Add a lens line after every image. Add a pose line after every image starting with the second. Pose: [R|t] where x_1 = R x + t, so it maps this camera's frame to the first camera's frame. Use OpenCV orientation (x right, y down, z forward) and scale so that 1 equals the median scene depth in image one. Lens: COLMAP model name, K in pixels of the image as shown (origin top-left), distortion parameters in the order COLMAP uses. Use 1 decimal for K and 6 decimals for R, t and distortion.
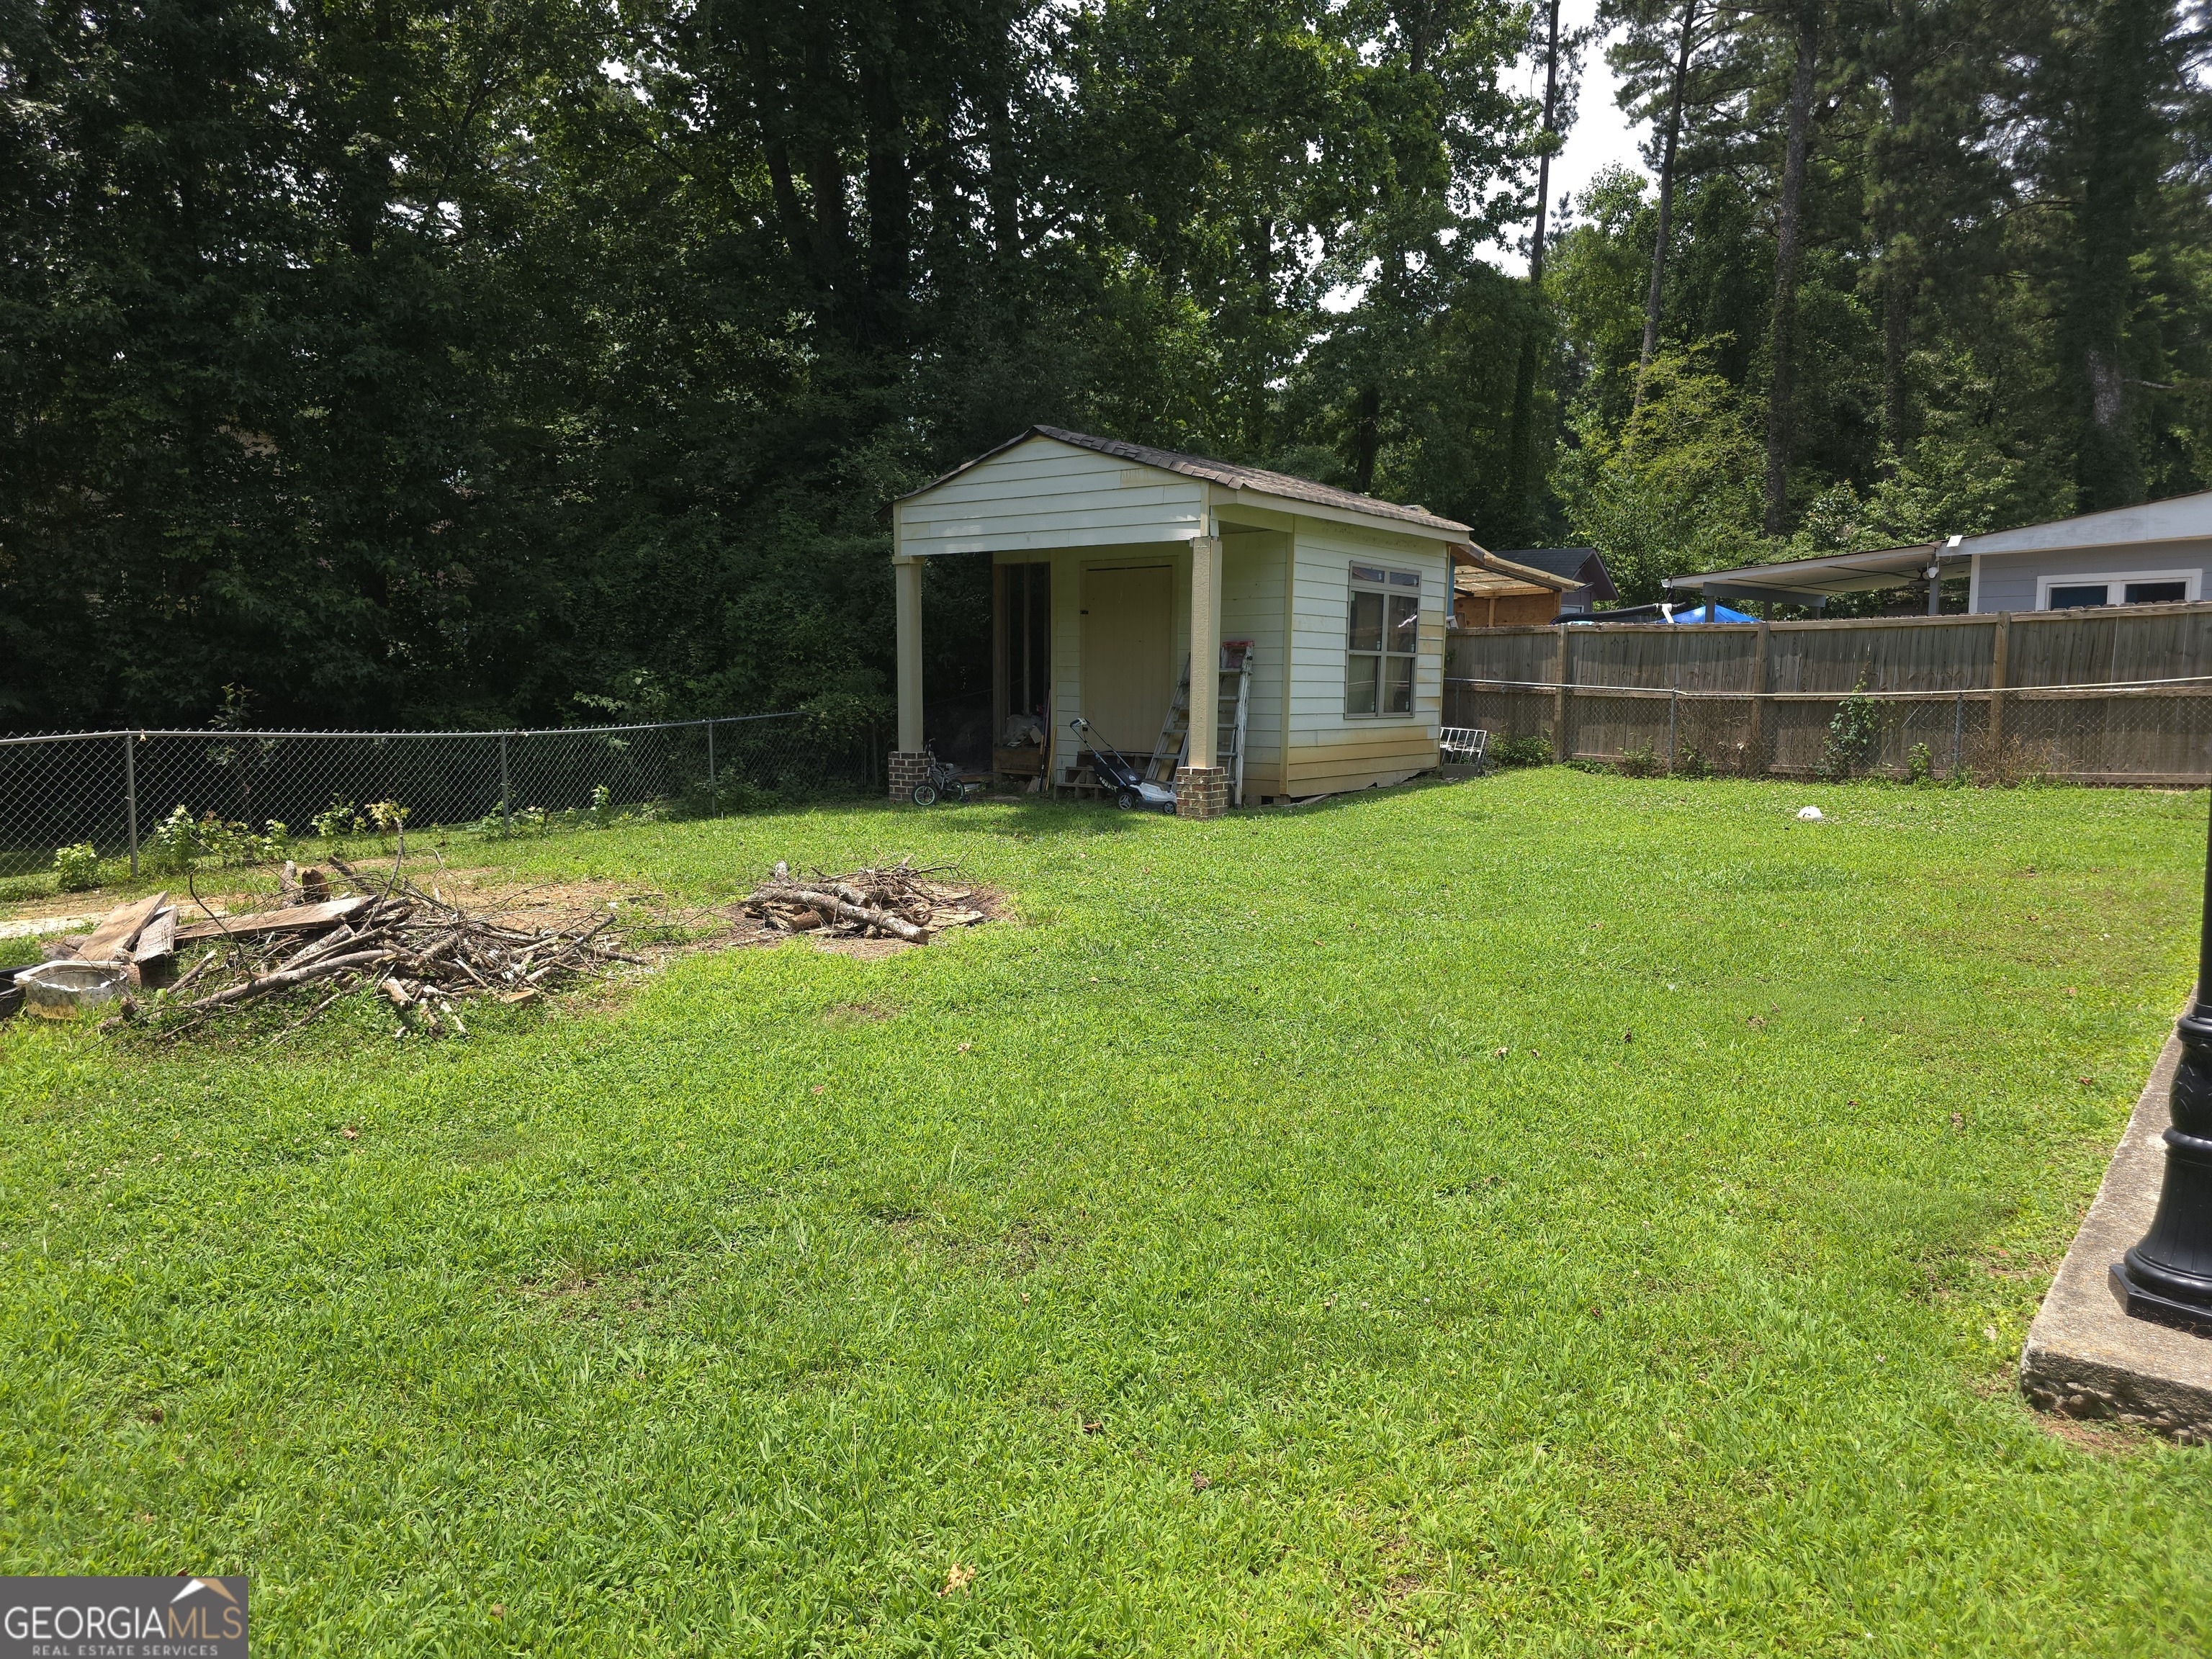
lens RADIAL K [[1476.2, 0, 1094.3], [0, 1476.2, 833.0], [0, 0, 1]] dist [0.071167, -0.072312]
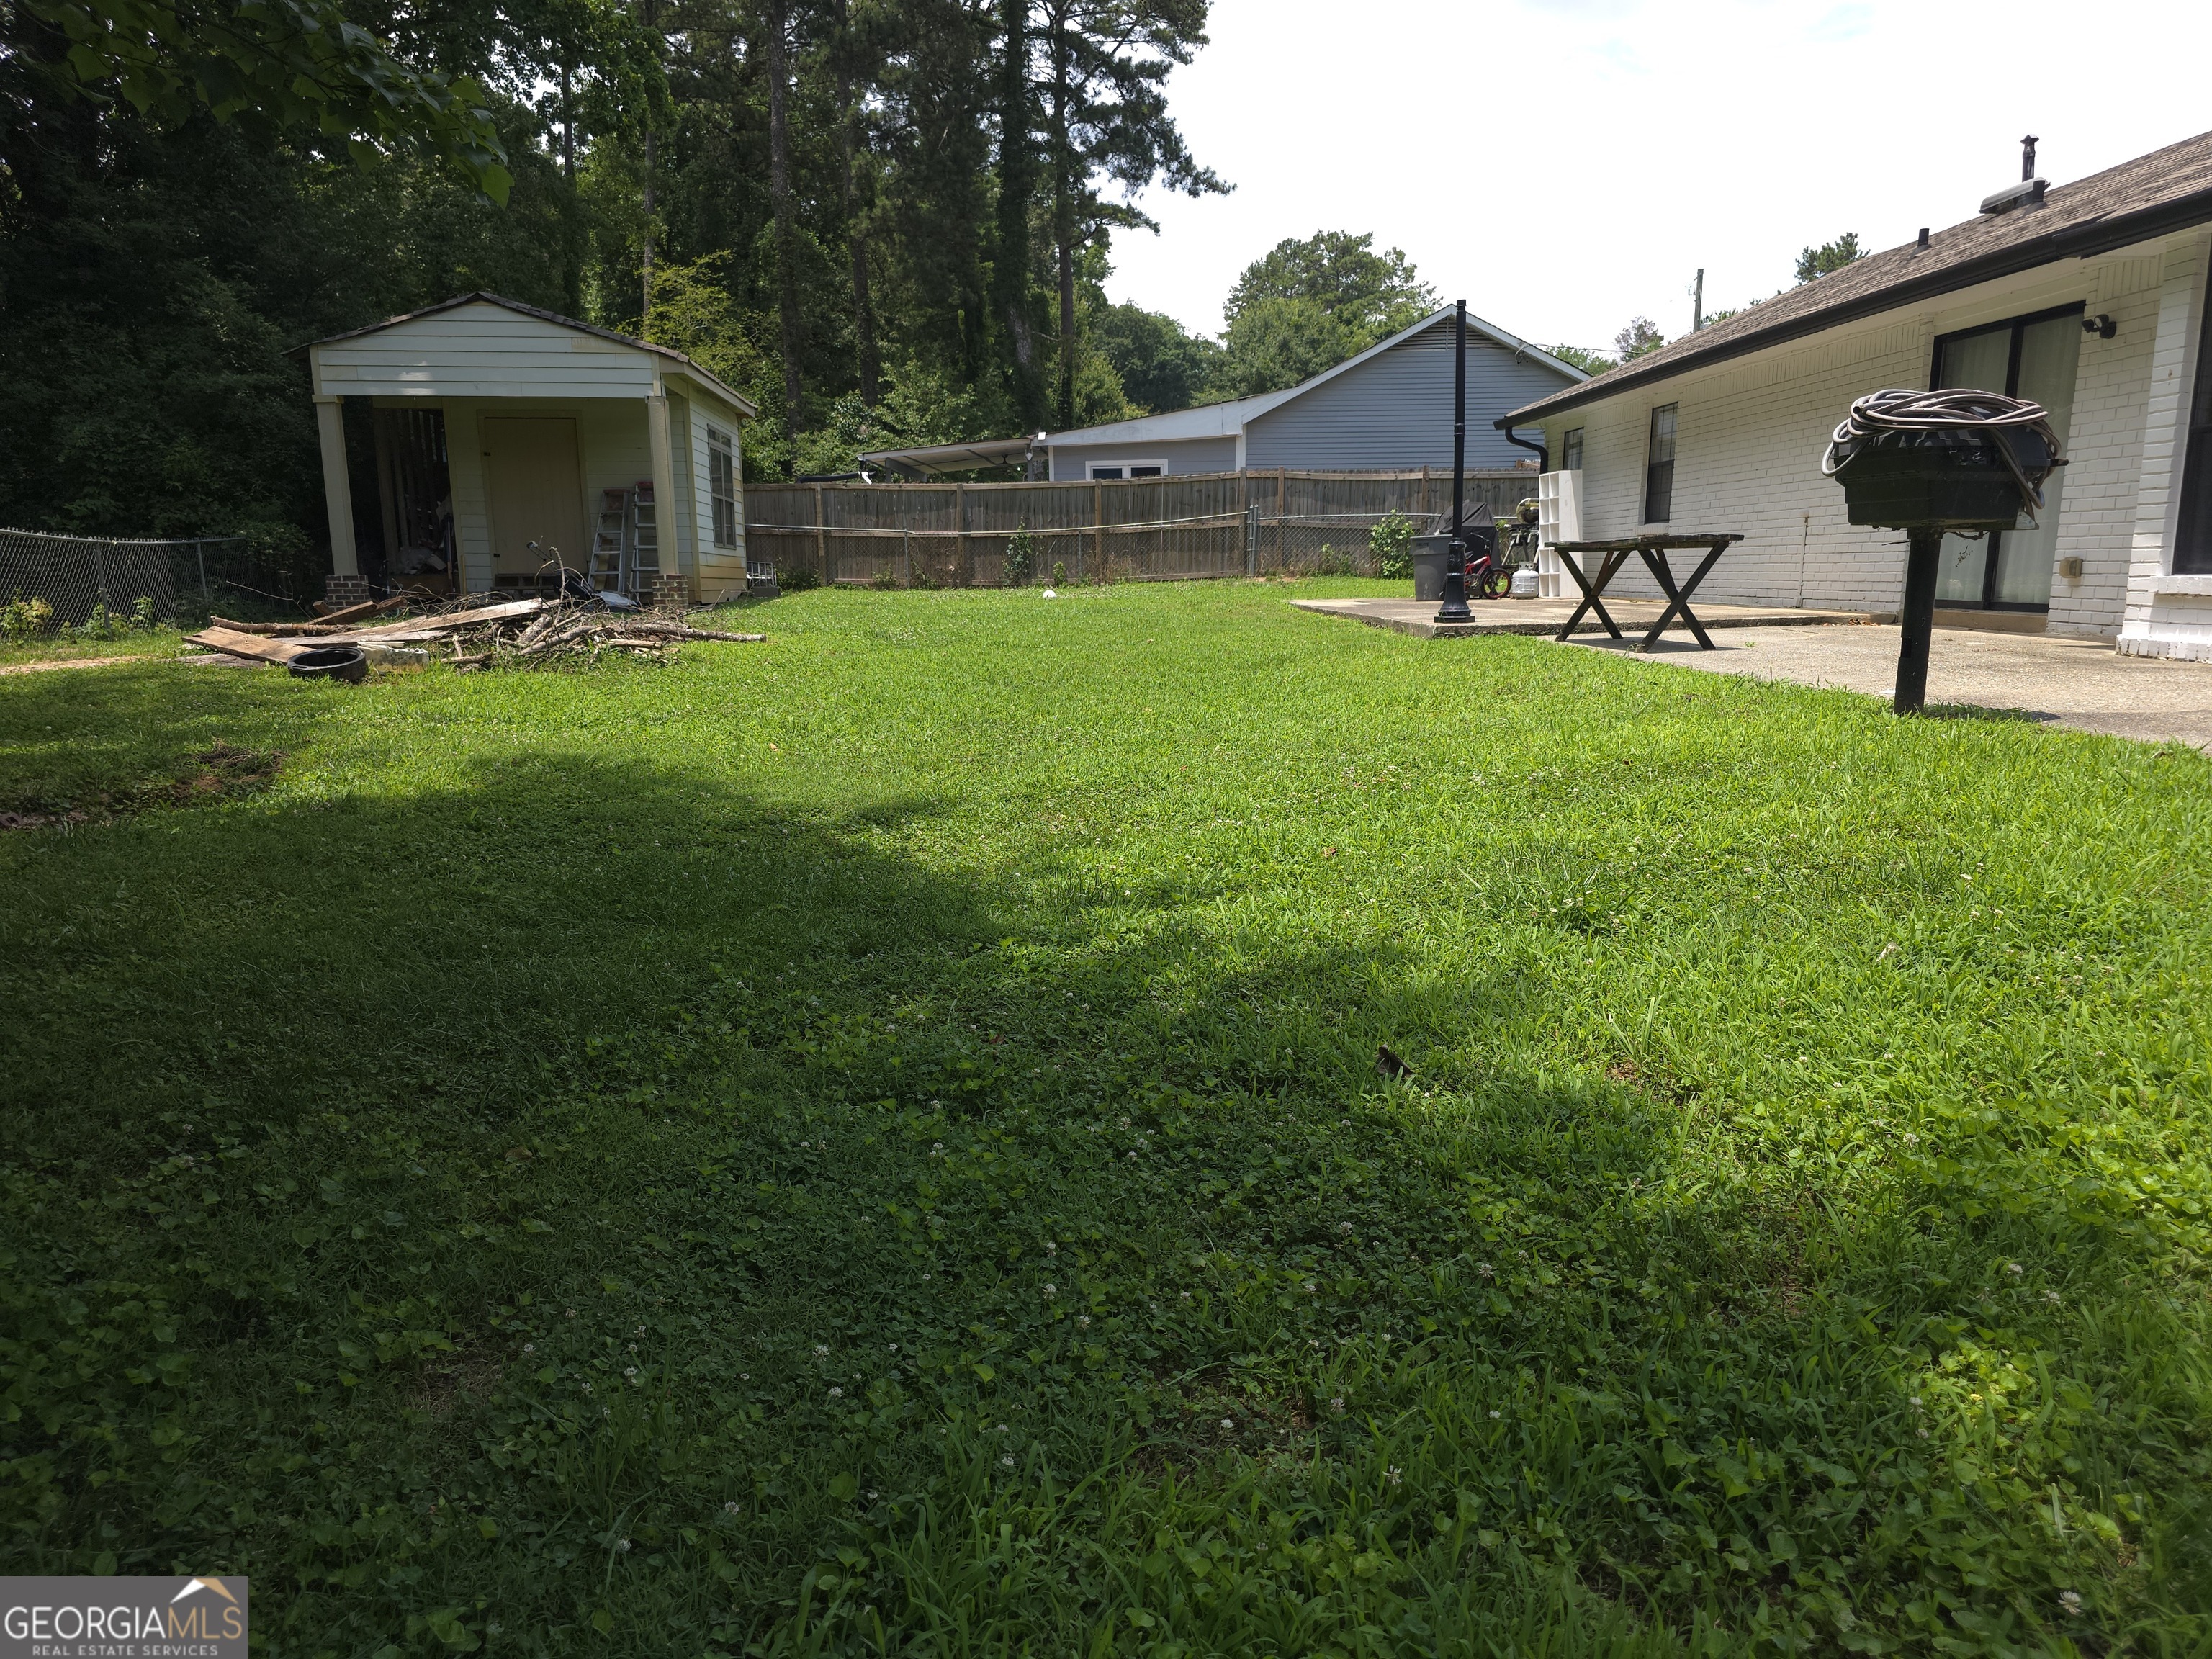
lens RADIAL K [[1476.2, 0, 1099.0], [0, 1476.2, 833.0], [0, 0, 1]] dist [0.071167, -0.072312]
pose [[0.756050, -0.124732, 0.642519, -0.428121], [0.081947, 0.991988, 0.096147, 0.072435], [-0.649363, -0.020040, 0.760214, -0.219074]]
